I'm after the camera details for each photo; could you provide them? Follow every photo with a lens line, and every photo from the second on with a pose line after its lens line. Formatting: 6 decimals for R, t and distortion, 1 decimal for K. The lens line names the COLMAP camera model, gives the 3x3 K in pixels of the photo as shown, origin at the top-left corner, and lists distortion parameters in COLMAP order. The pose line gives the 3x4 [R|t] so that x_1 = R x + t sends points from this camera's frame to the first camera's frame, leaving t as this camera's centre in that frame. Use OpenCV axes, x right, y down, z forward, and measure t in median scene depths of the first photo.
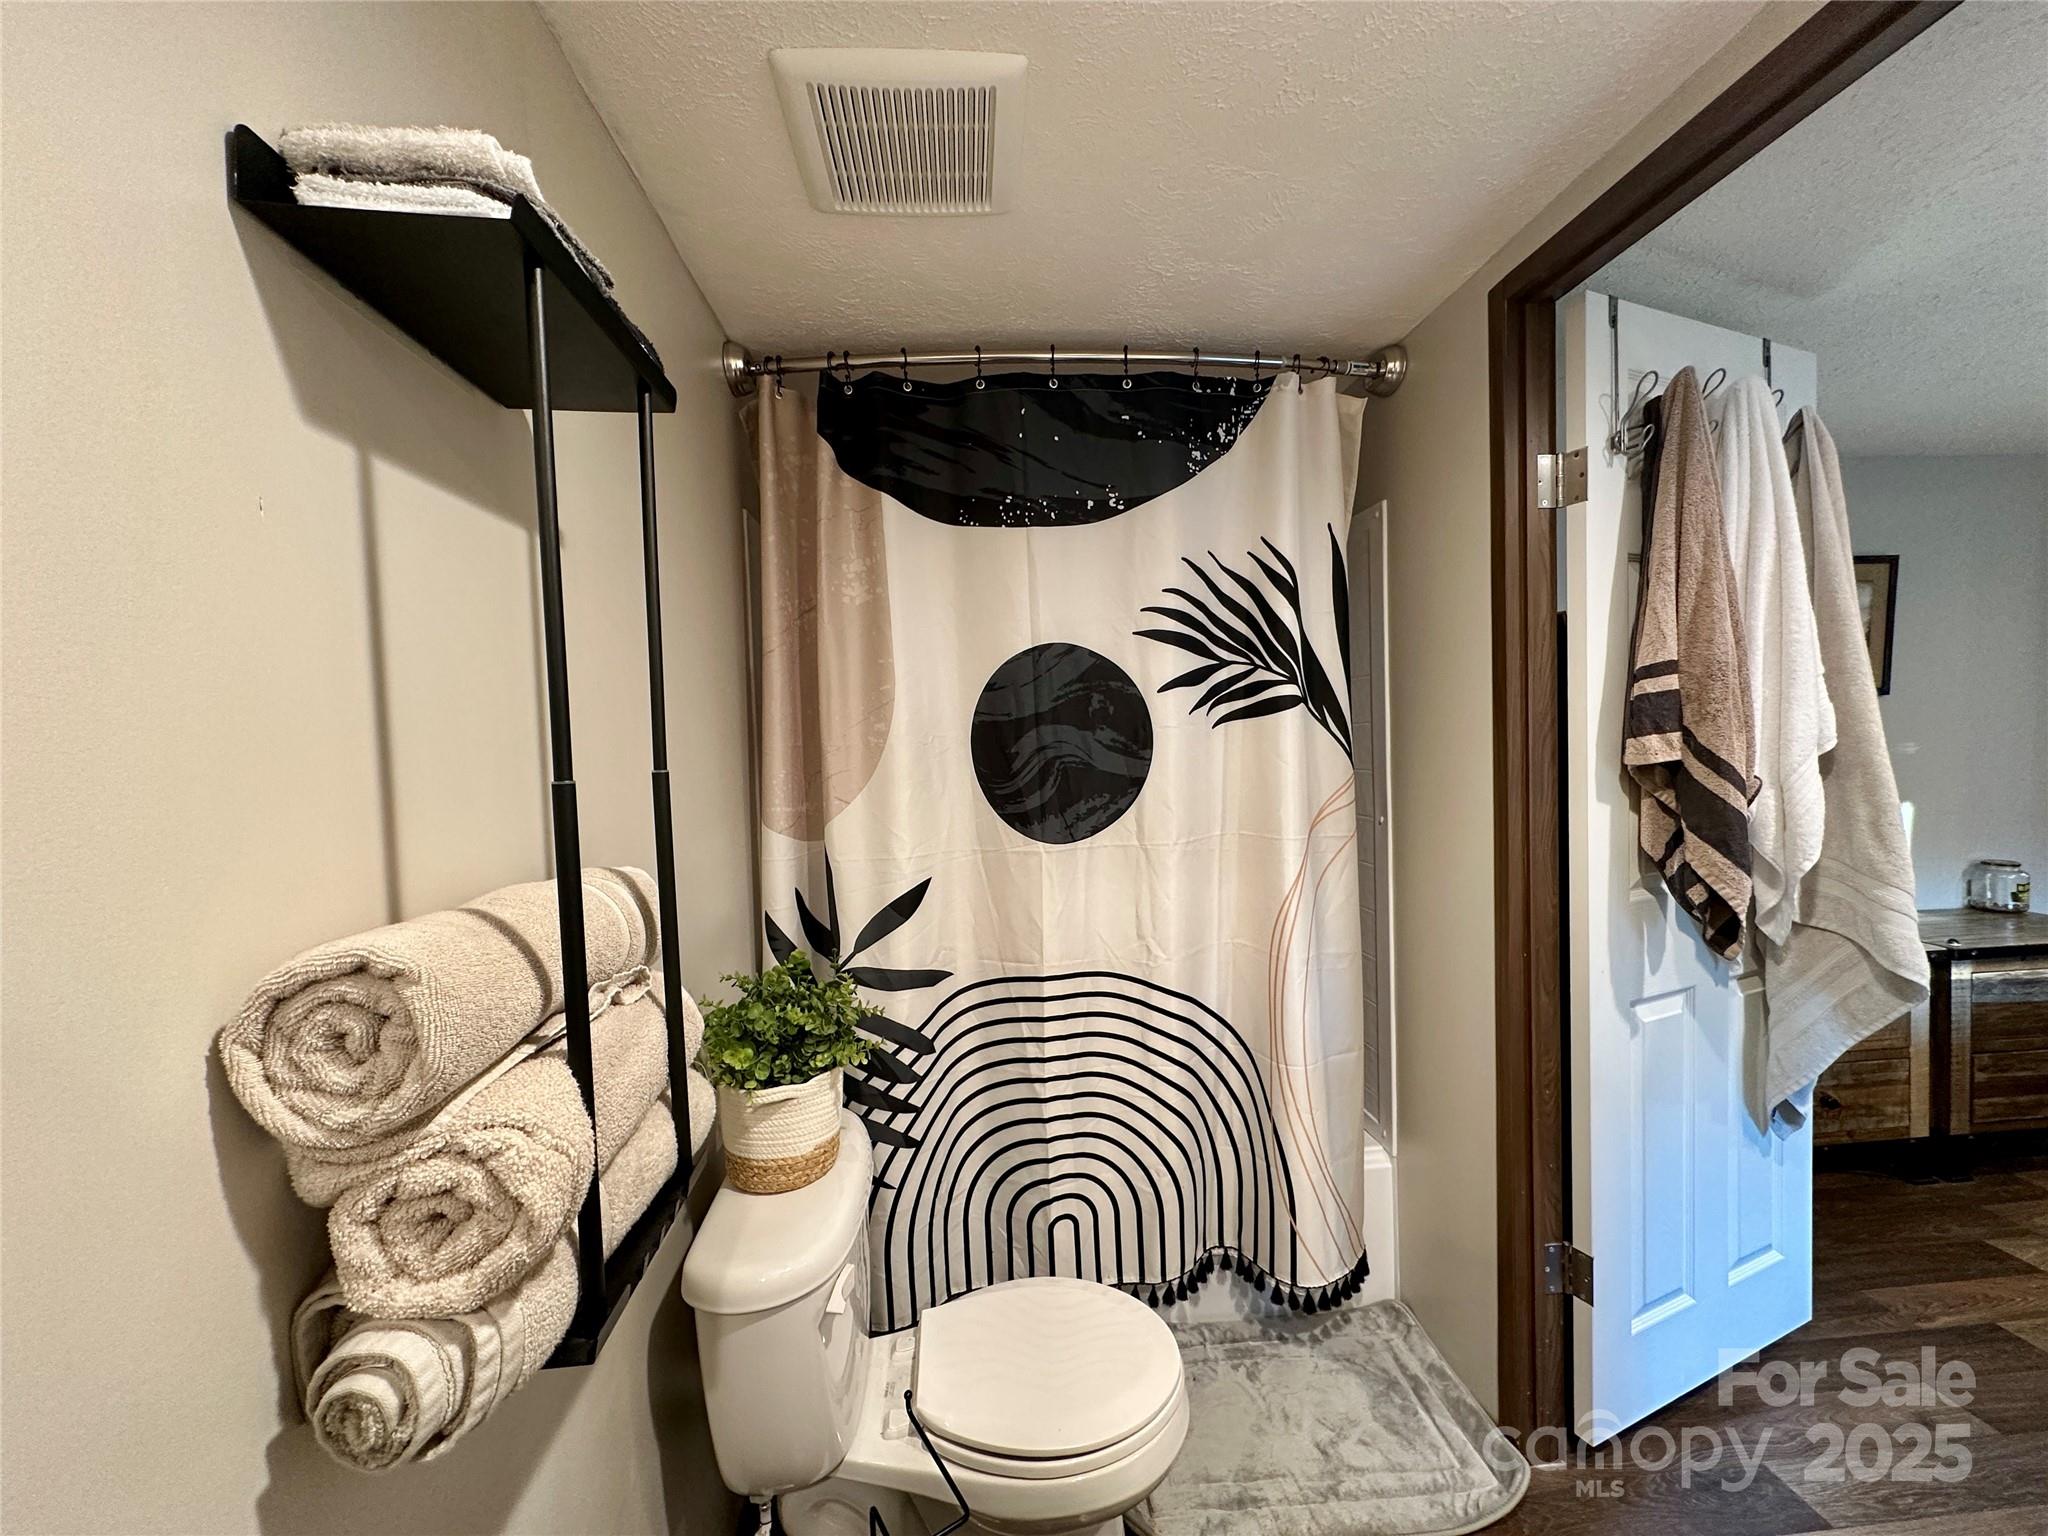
lens RADIAL K [[810.7, 0, 1028.0], [0, 810.7, 767.1], [0, 0, 1]] dist [-0.001641, 0.000652]
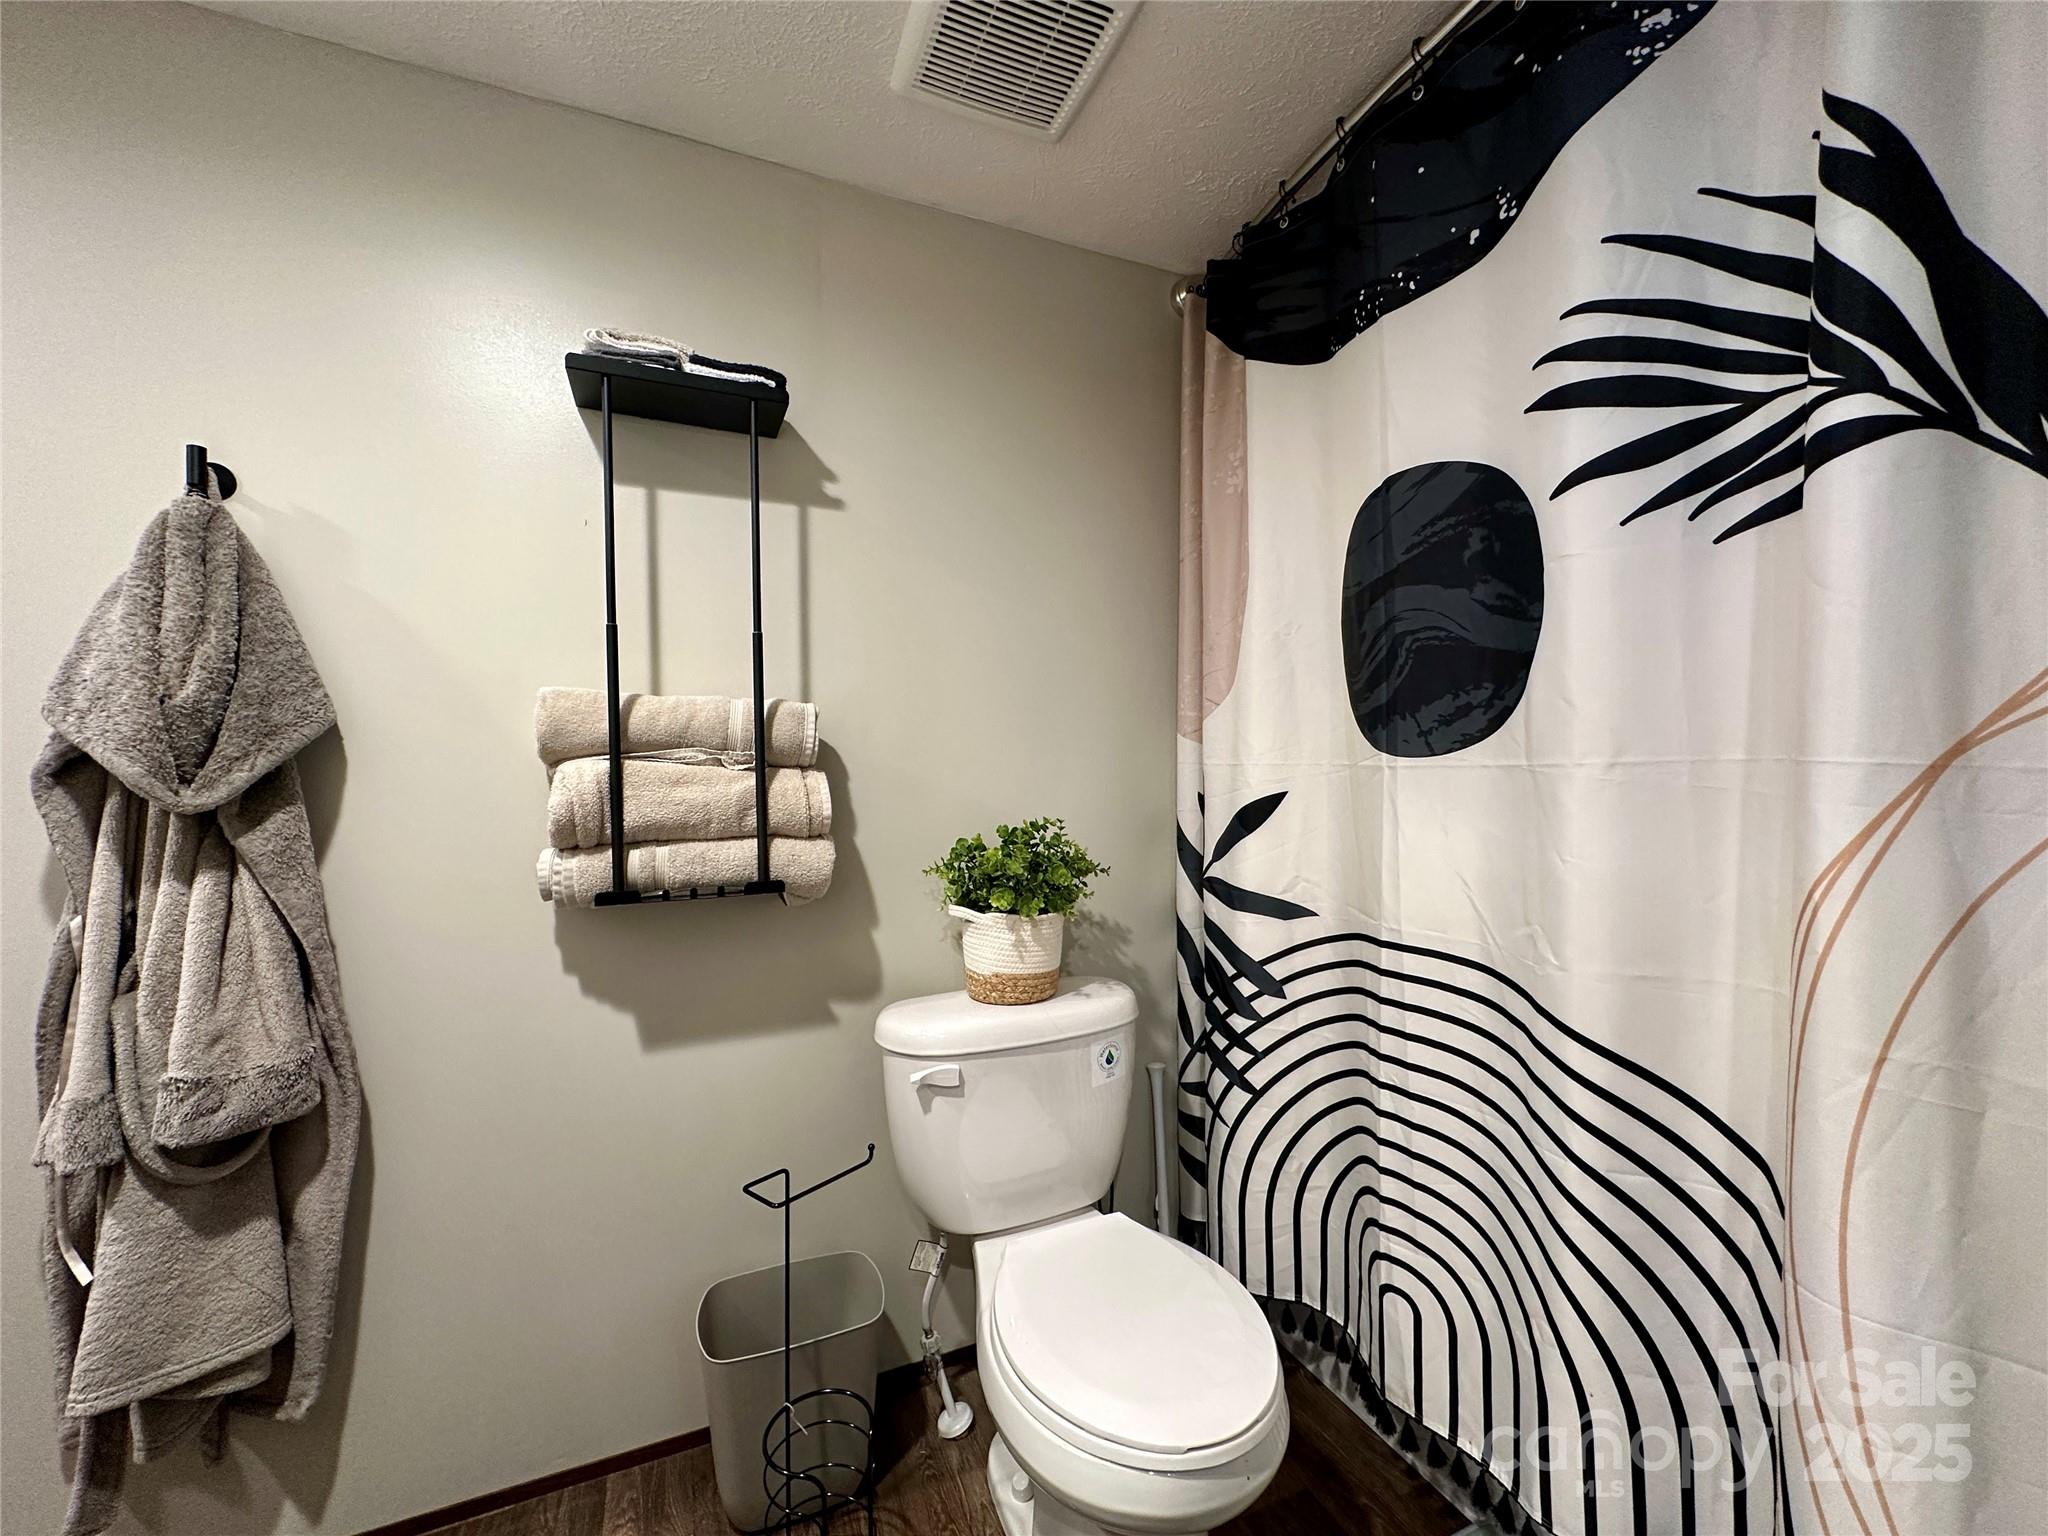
lens RADIAL K [[810.7, 0, 1023.6], [0, 810.7, 764.3], [0, 0, 1]] dist [-0.001641, 0.000652]
pose [[0.326840, 0.038172, -0.944309, 0.588578], [-0.037263, 0.998928, 0.027483, 0.094216], [0.944345, 0.026205, 0.327911, 0.458446]]
